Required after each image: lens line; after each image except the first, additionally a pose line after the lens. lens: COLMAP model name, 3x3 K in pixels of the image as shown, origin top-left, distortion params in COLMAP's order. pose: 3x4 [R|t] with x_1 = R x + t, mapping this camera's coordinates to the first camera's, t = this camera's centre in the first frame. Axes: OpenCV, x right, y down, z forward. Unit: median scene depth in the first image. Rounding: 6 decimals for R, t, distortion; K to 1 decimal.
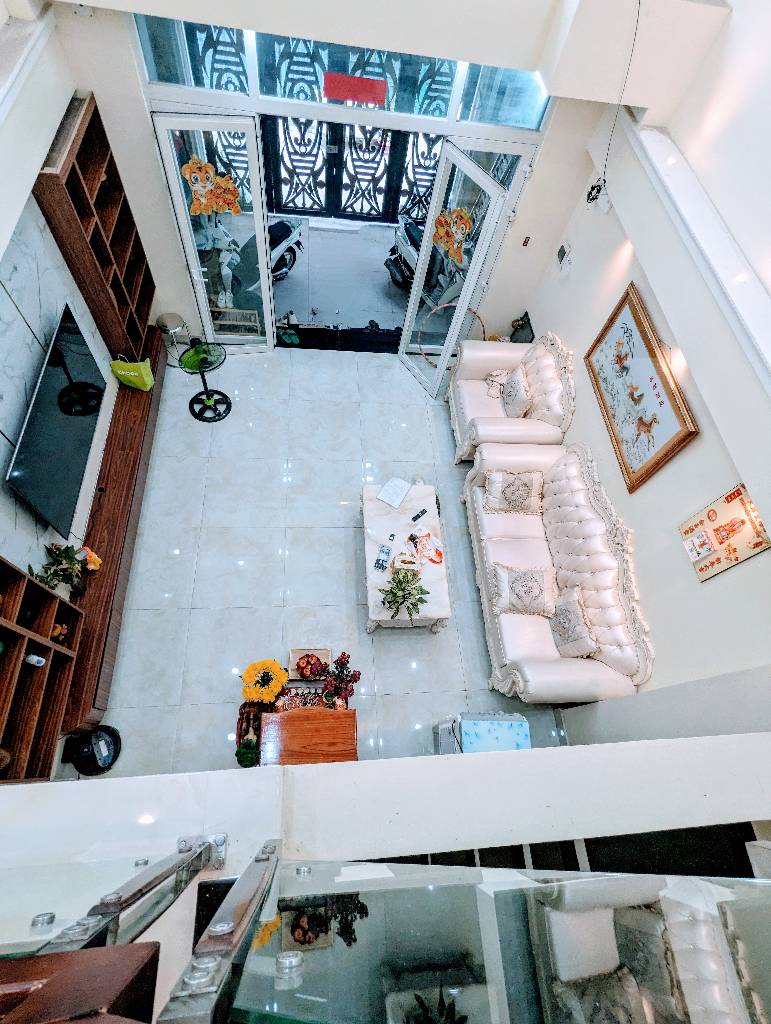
lens RADIAL K [[492.5, 0, 385.5], [0, 492.5, 512.0], [0, 0, 1]] dist [-0.002081, -0.000369]
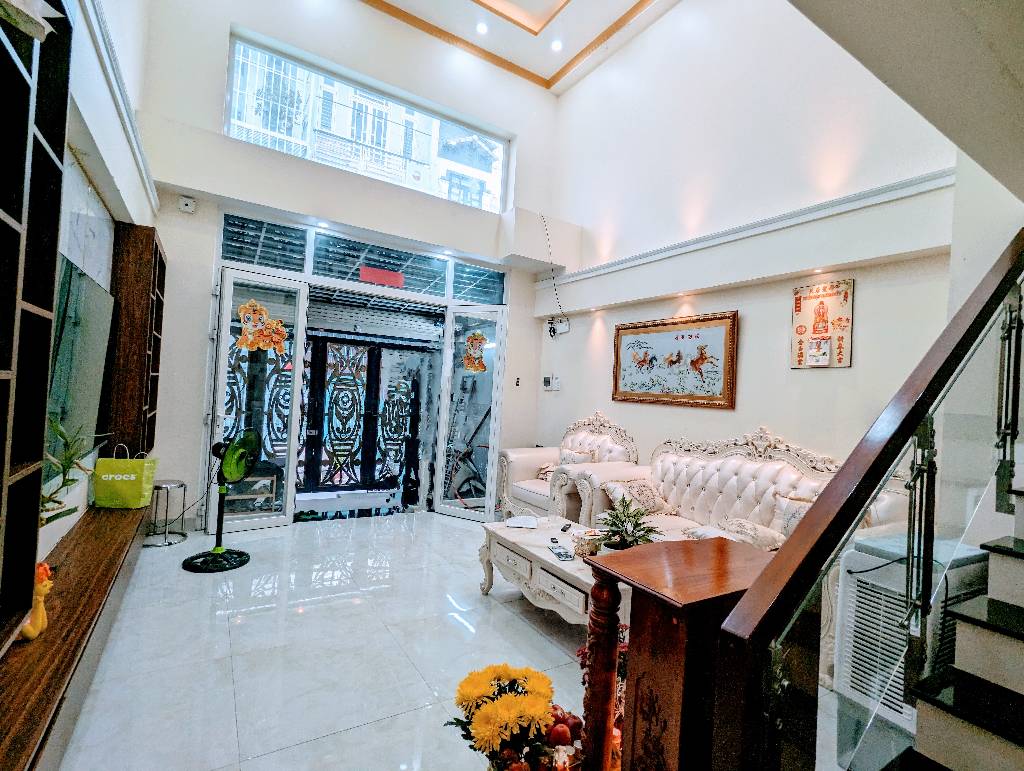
lens RADIAL K [[492.5, 0, 512.0], [0, 492.5, 385.5], [0, 0, 1]] dist [-0.002081, -0.000369]
pose [[0.881067, -0.076371, 0.466784, -0.319713], [0.444017, 0.473641, -0.760601, 0.413165], [-0.163001, 0.877401, 0.451219, 0.434497]]
